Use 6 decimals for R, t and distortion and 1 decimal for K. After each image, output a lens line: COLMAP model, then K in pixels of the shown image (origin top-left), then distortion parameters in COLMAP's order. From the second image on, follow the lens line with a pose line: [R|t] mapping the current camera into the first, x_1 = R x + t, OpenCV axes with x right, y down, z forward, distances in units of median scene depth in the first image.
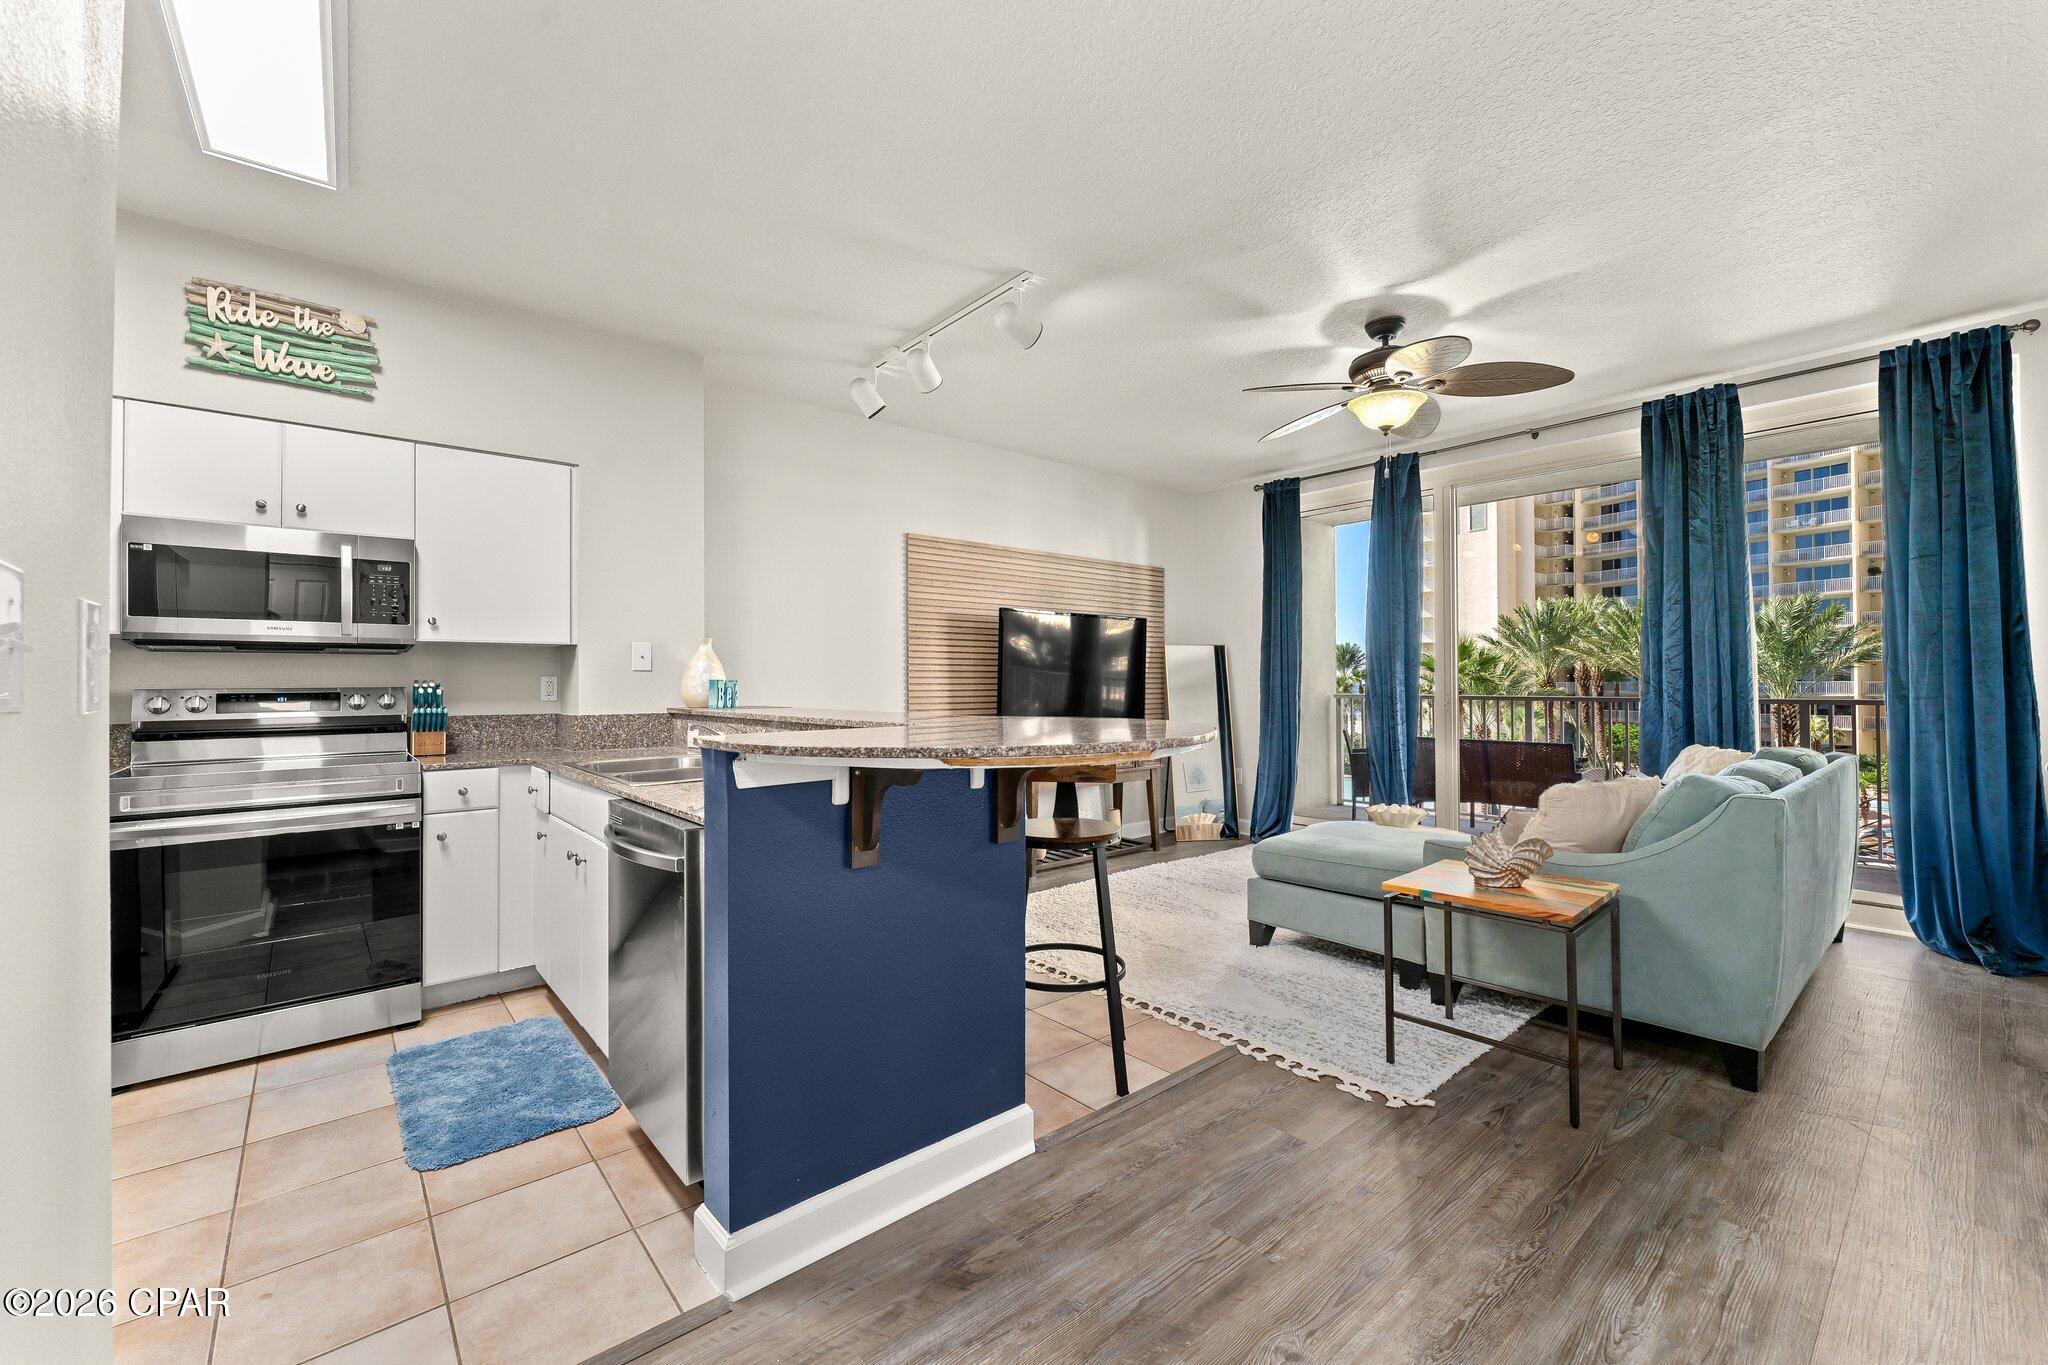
lens RADIAL K [[820.9, 0, 1013.9], [0, 820.9, 674.2], [0, 0, 1]] dist [-0.000056, -0.000468]
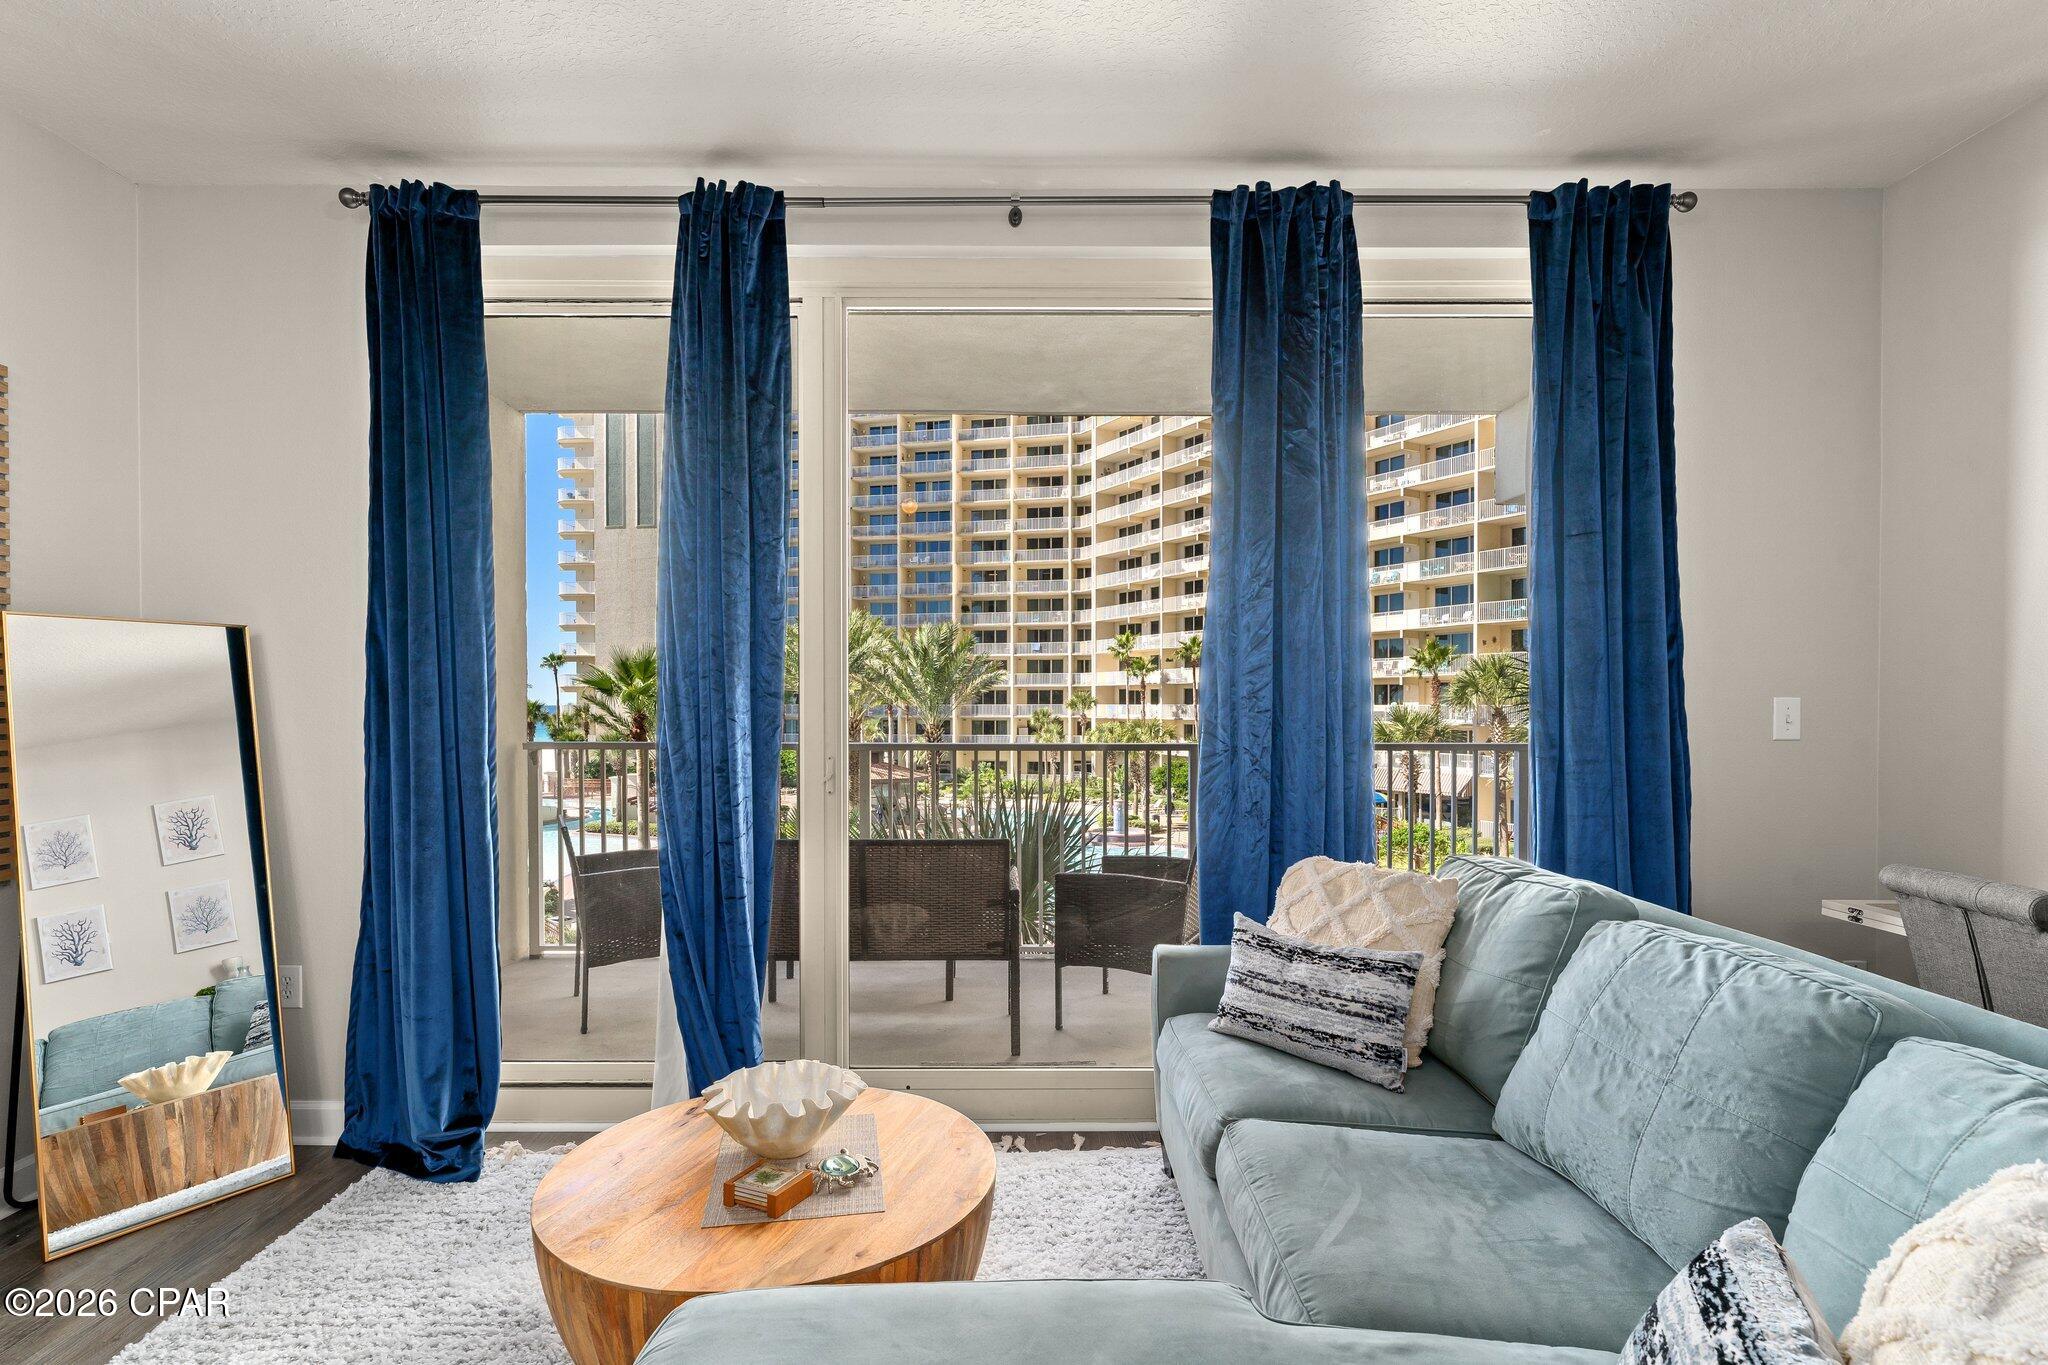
lens RADIAL K [[1016.0, 0, 1025.6], [0, 1016.0, 698.9], [0, 0, 1]] dist [0.003557, -0.000186]
pose [[0.637016, 0.007393, 0.770815, 0.205455], [-0.011123, 0.999938, -0.000399, -0.010621], [-0.770770, -0.008320, 0.637059, 0.700017]]
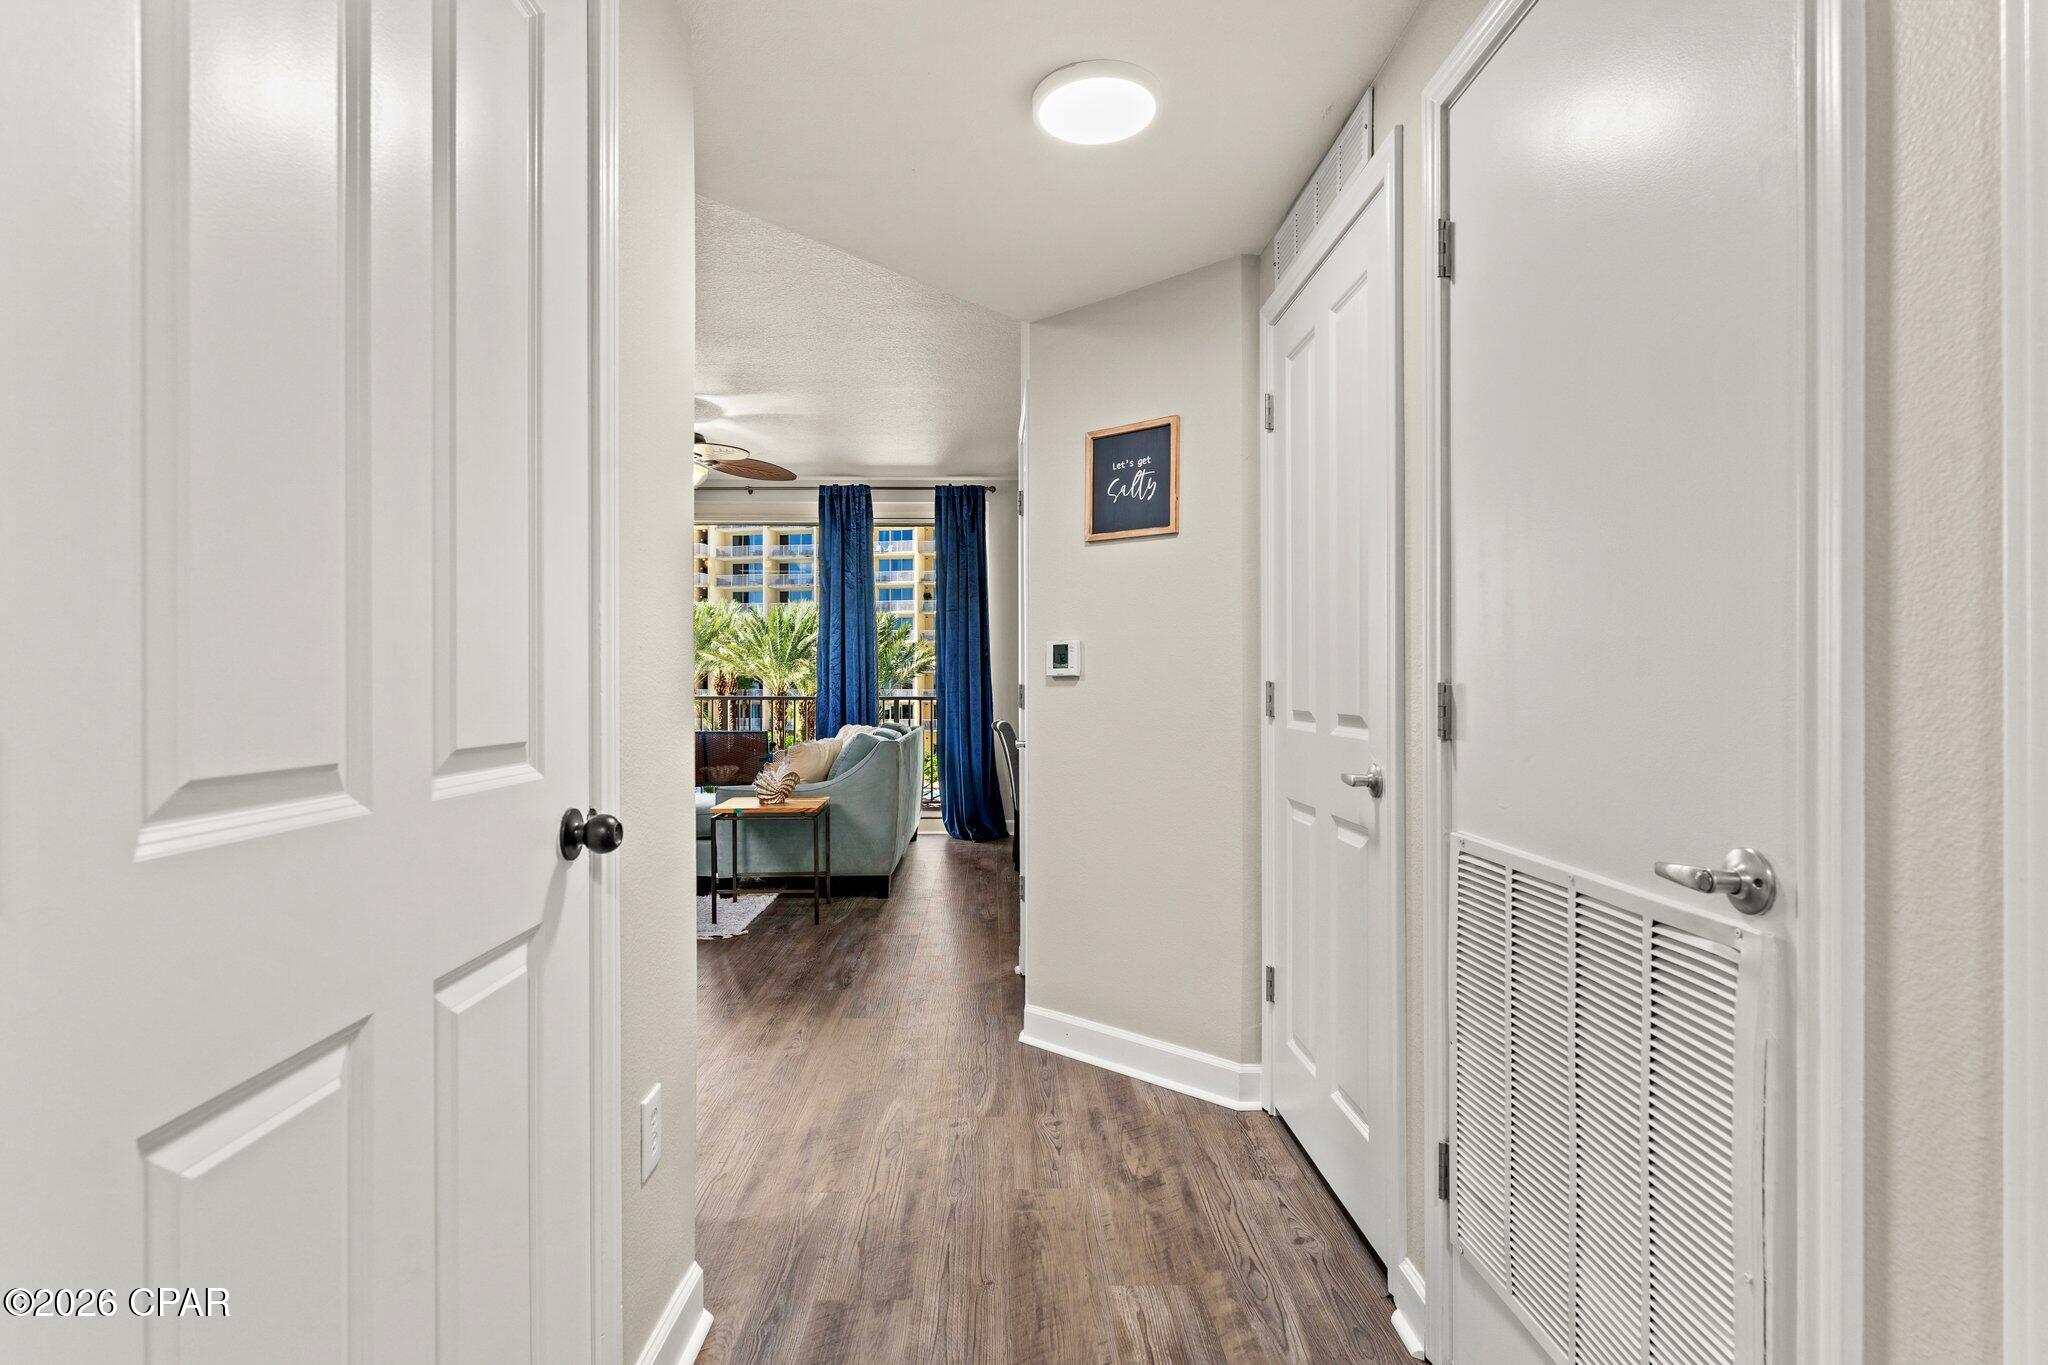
lens RADIAL K [[1016.0, 0, 1014.1], [0, 1016.0, 683.1], [0, 0, 1]] dist [0.003557, -0.000186]
pose [[0.625195, 0.007427, 0.780433, -0.398853], [-0.010147, 0.999948, -0.001387, 0.009651], [-0.780403, -0.007052, 0.625238, -0.368301]]
